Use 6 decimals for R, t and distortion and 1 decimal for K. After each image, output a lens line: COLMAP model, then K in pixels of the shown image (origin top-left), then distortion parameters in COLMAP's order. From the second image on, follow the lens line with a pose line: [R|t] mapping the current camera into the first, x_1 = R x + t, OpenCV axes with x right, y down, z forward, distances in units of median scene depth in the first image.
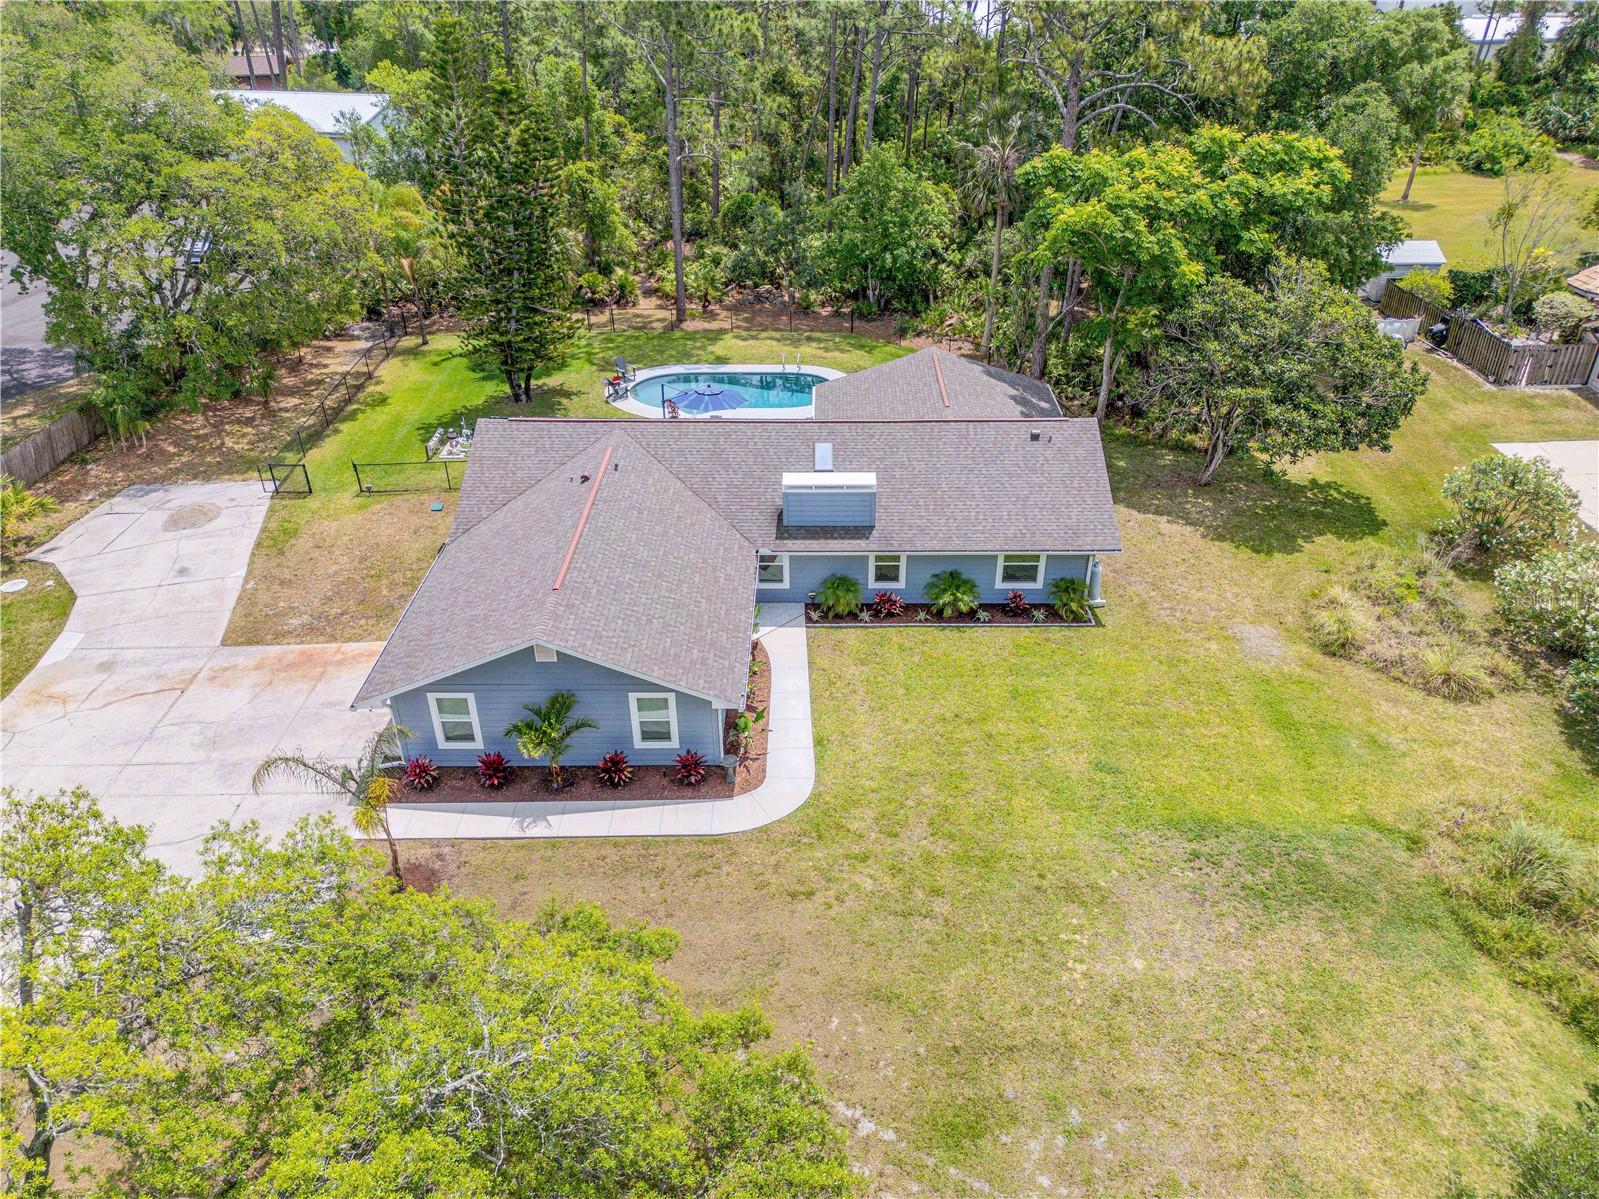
lens RADIAL K [[1135.2, 0, 799.5], [0, 1135.2, 599.5], [0, 0, 1]] dist [0.088410, -0.098484]
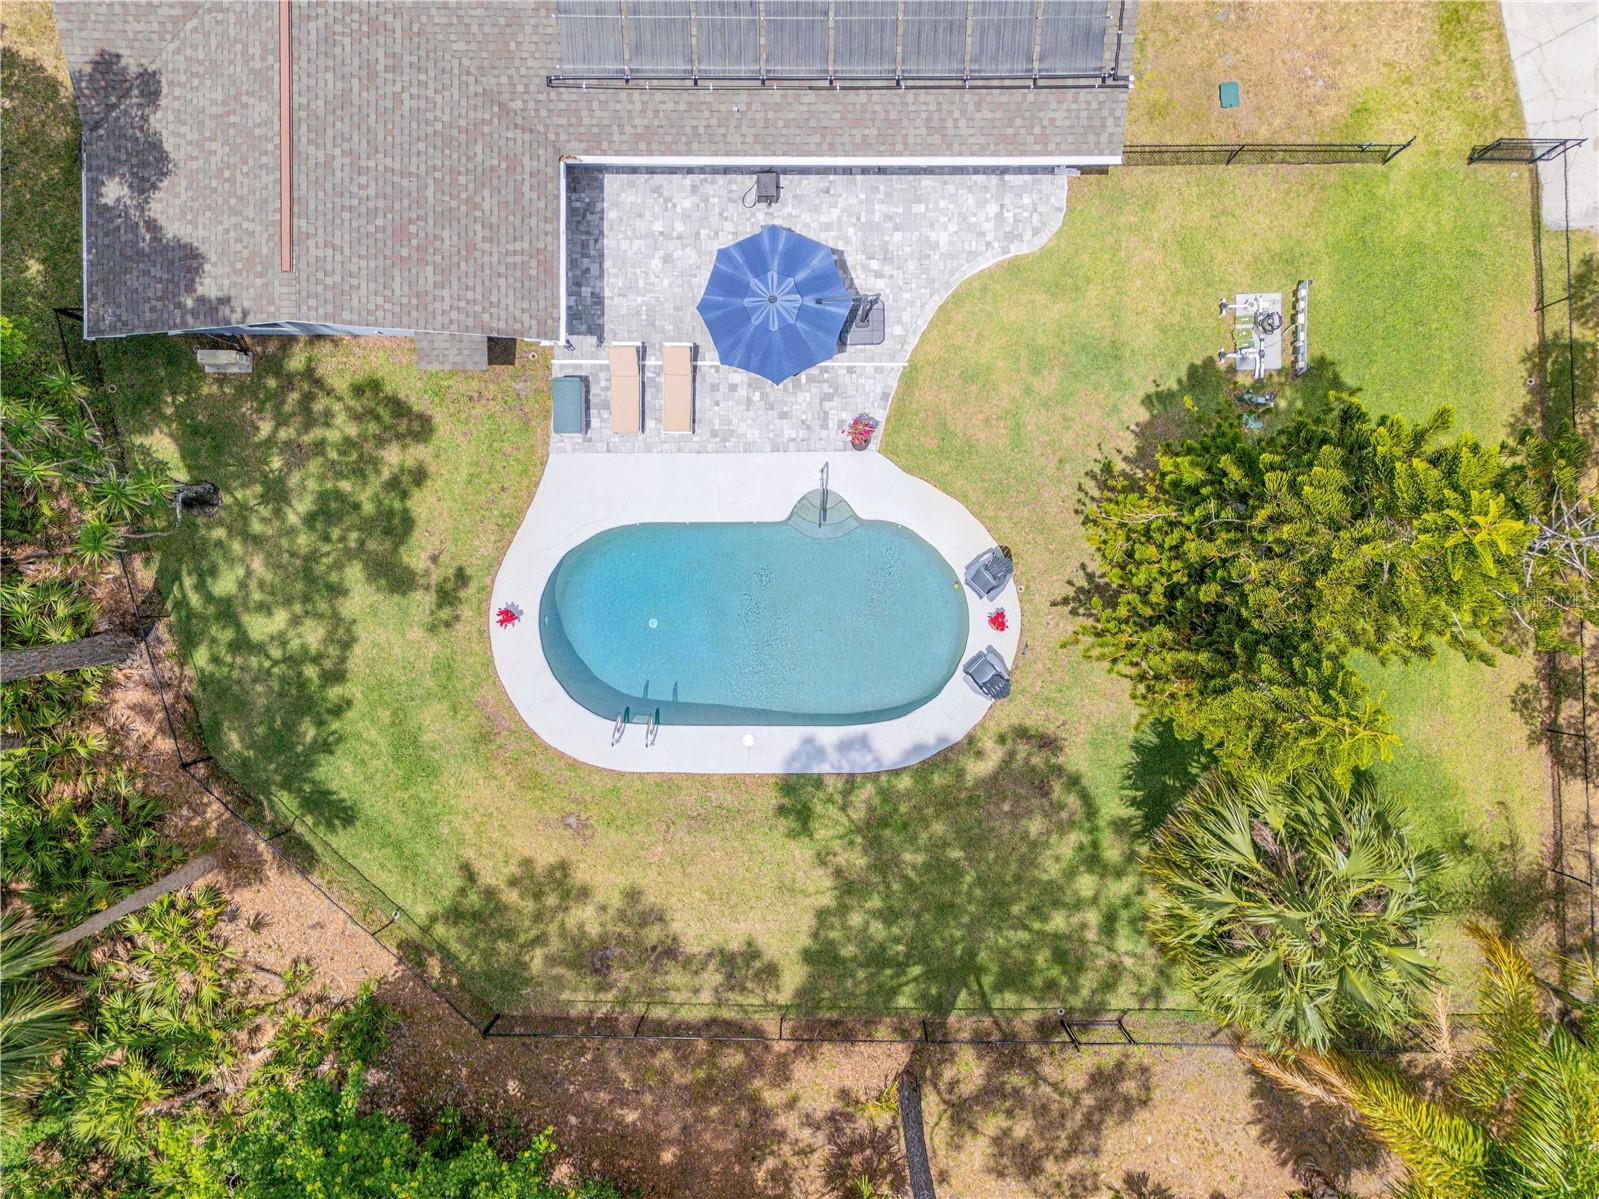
lens RADIAL K [[1135.2, 0, 799.5], [0, 1135.2, 599.5], [0, 0, 1]] dist [0.088410, -0.098484]
pose [[-0.999711, 0.012188, 0.020726, -0.126812], [0.011125, -0.529726, 0.848096, -0.868359], [0.021316, 0.848081, 0.529437, 1.084911]]
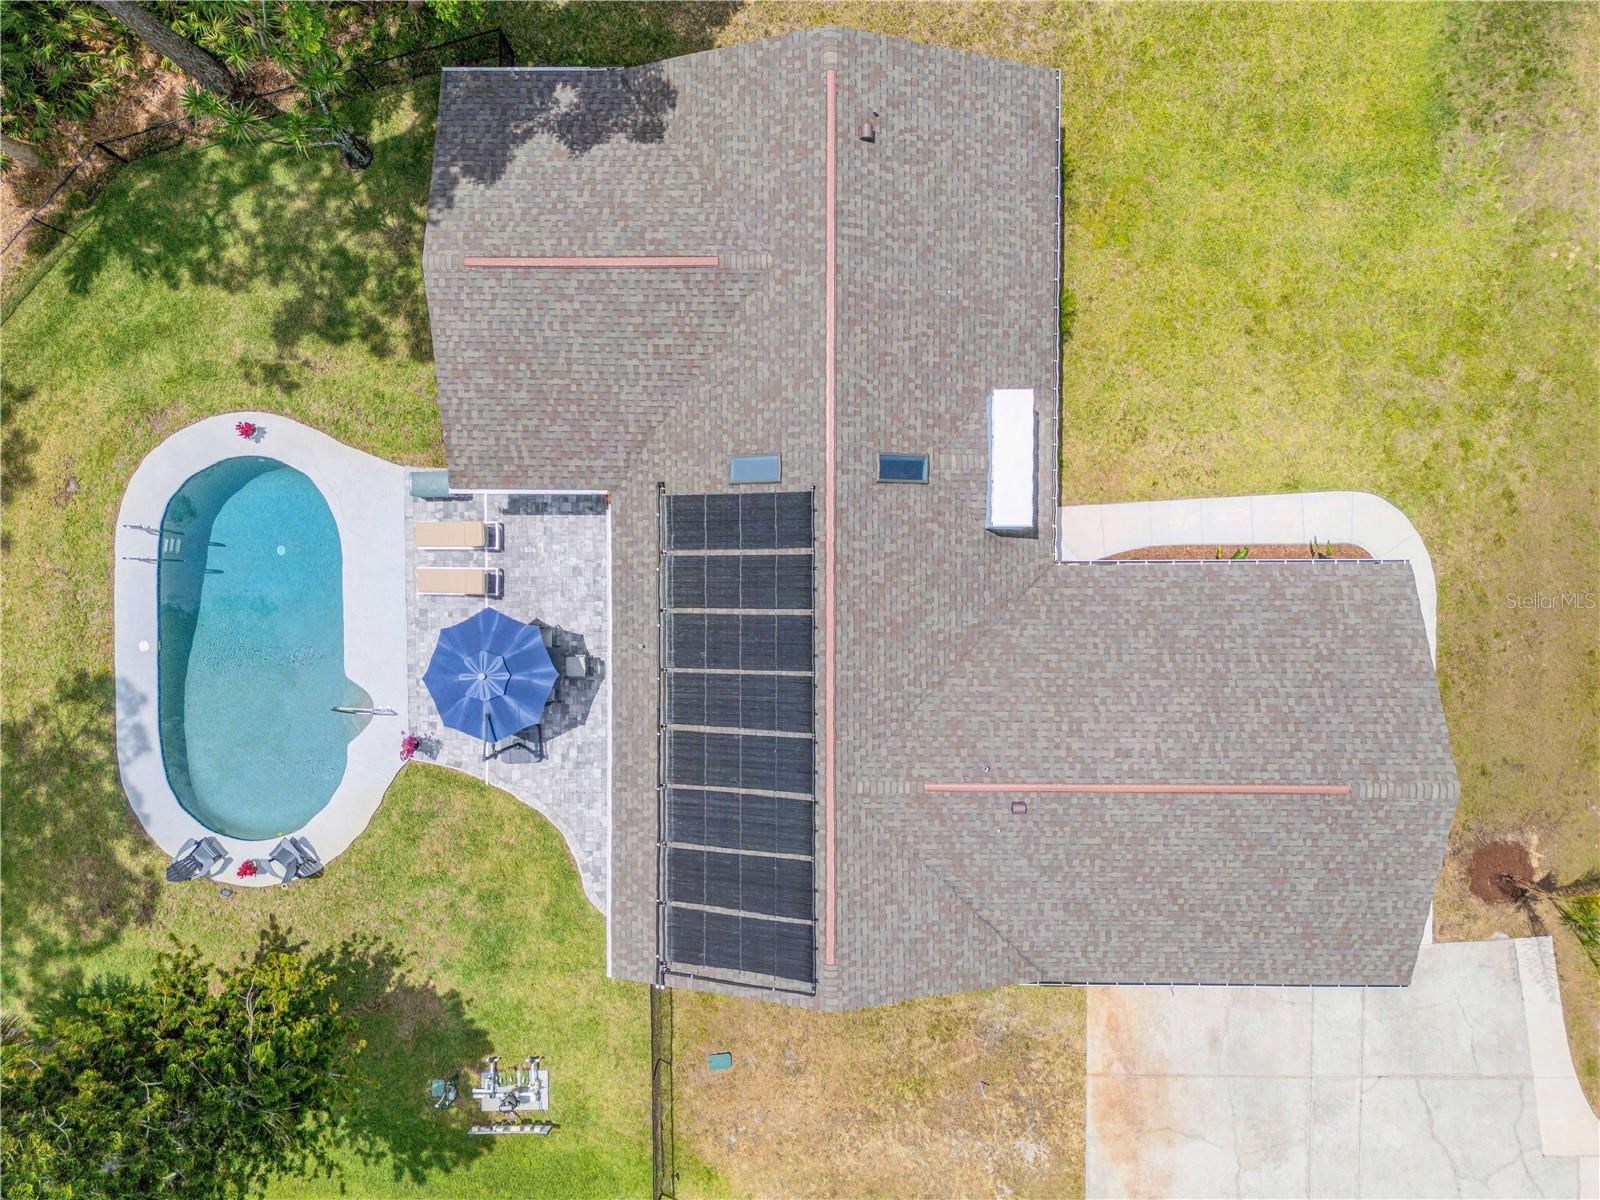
lens RADIAL K [[1130.0, 0, 800.0], [0, 1130.0, 600.0], [0, 0, 1]] dist [0.101577, -0.104888]
pose [[-0.019526, -0.999804, -0.003330, -0.053301], [0.536143, -0.013282, 0.844023, -0.745011], [-0.843901, 0.014695, 0.536297, 0.717818]]
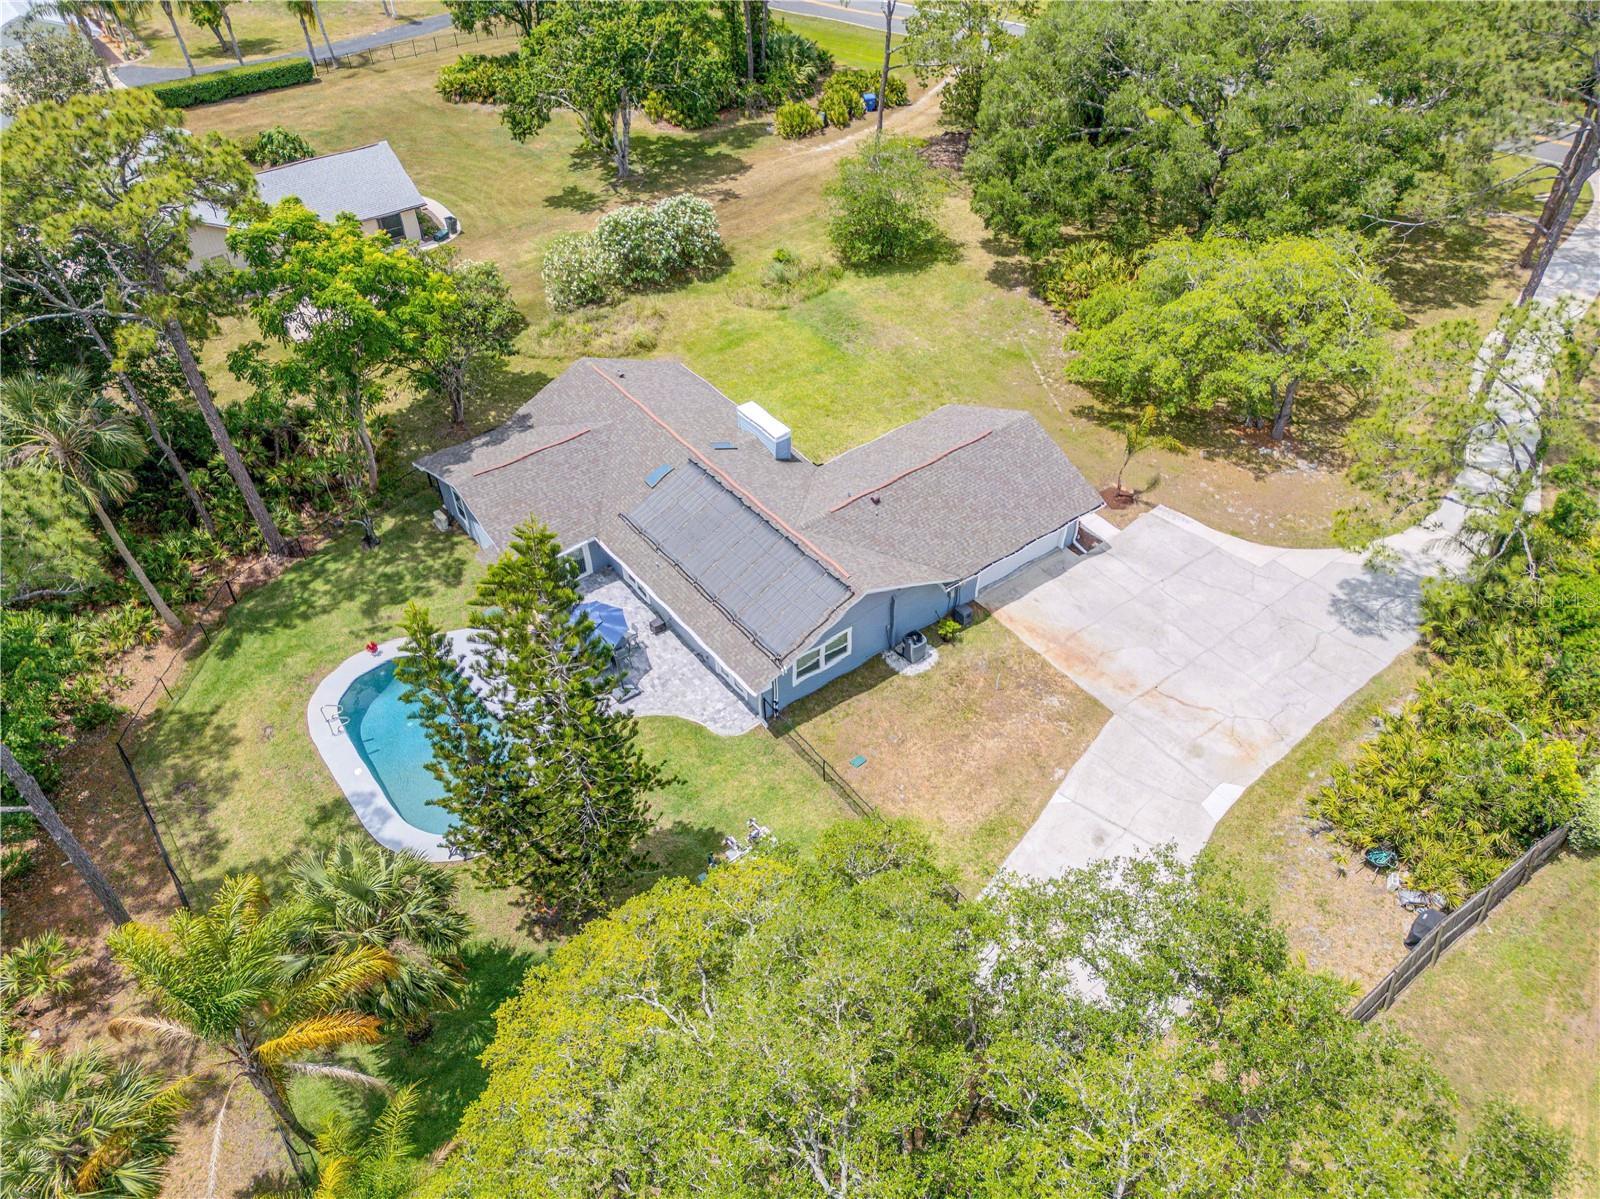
lens RADIAL K [[1135.9, 0, 800.0], [0, 1135.9, 599.5], [0, 0, 1]] dist [0.088410, -0.098484]
pose [[-0.622724, -0.515347, 0.588755, -0.936095], [0.420403, 0.414247, 0.807255, -1.117878], [-0.659906, 0.750212, -0.041307, 1.166978]]
